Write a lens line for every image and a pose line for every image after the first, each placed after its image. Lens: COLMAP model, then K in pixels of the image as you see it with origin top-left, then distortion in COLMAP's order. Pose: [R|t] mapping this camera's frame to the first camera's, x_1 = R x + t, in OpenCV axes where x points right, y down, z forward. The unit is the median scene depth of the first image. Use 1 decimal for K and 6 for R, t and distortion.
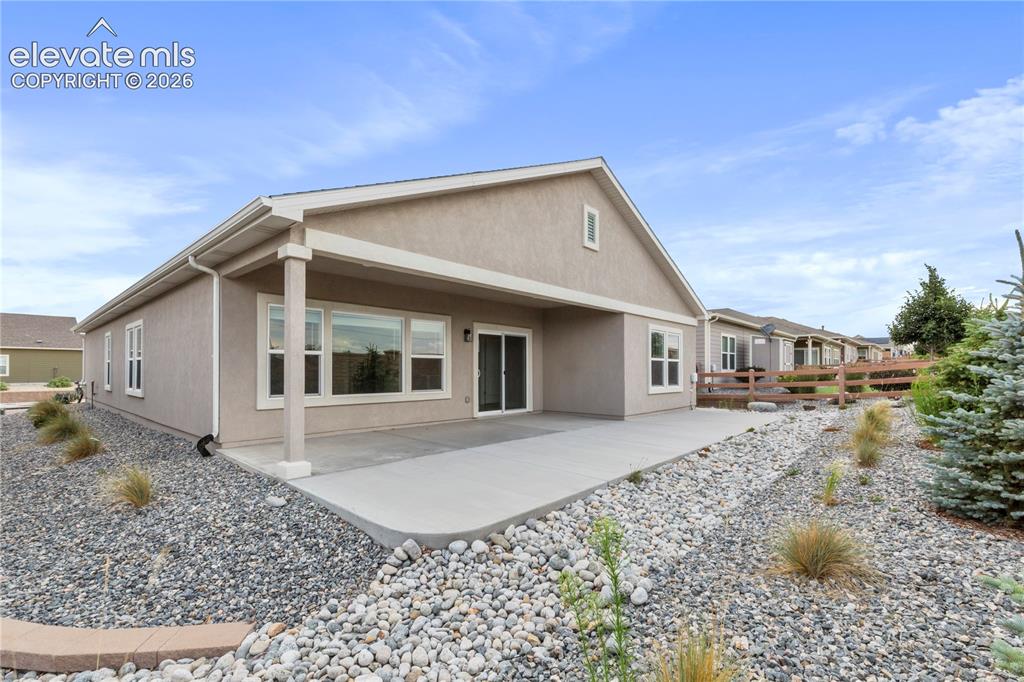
lens RADIAL K [[447.4, 0, 513.4], [0, 447.4, 358.4], [0, 0, 1]] dist [0.000147, -0.000031]
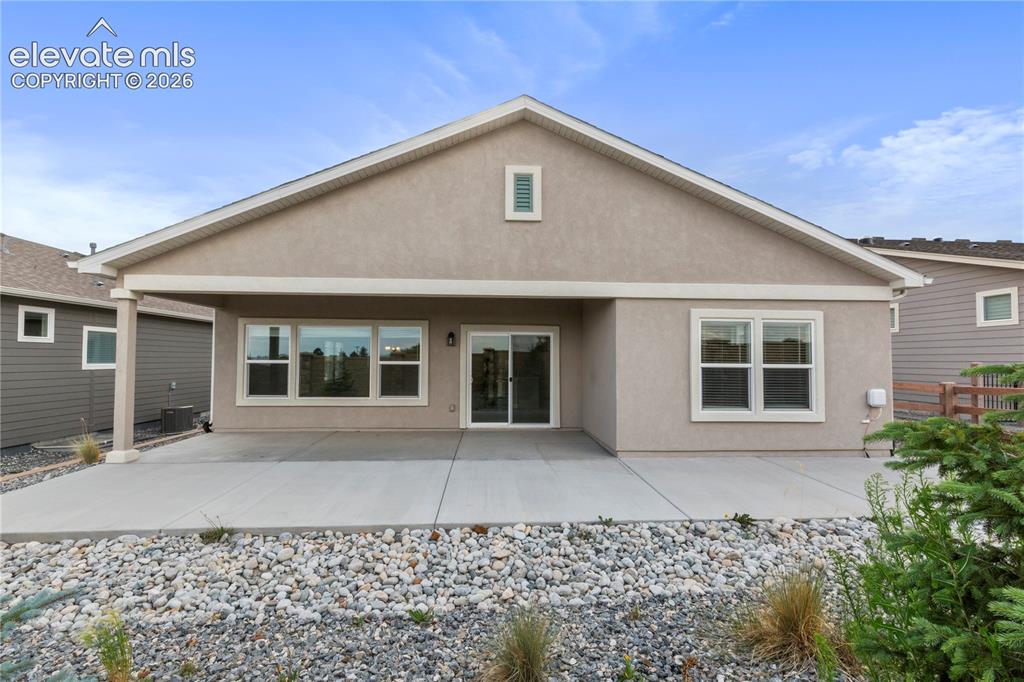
lens RADIAL K [[442.3, 0, 511.5], [0, 442.3, 343.7], [0, 0, 1]] dist [-0.000038, -0.000276]
pose [[0.715112, -0.021562, -0.698677, 0.683147], [0.012686, 0.999760, -0.017870, -0.026114], [0.698895, 0.003915, 0.715214, 0.464394]]
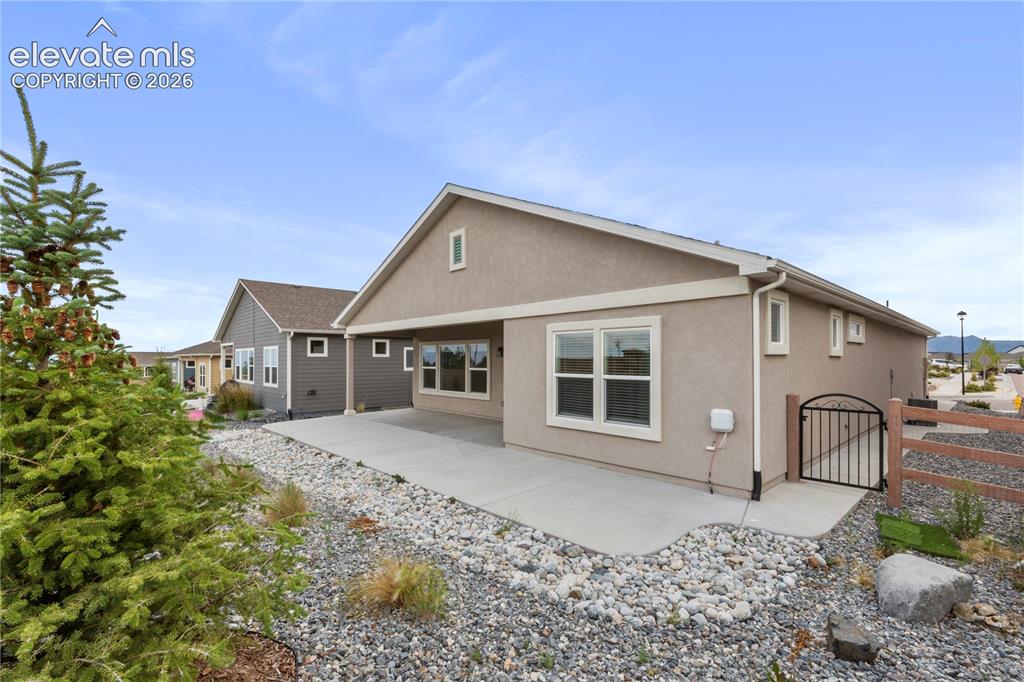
lens RADIAL K [[461.3, 0, 514.5], [0, 461.3, 351.5], [0, 0, 1]] dist [-0.000299, -0.000086]
pose [[-0.082840, -0.017629, -0.996407, 1.258546], [0.027947, 0.999409, -0.020006, -0.027477], [0.996171, -0.029504, -0.082298, 1.235335]]
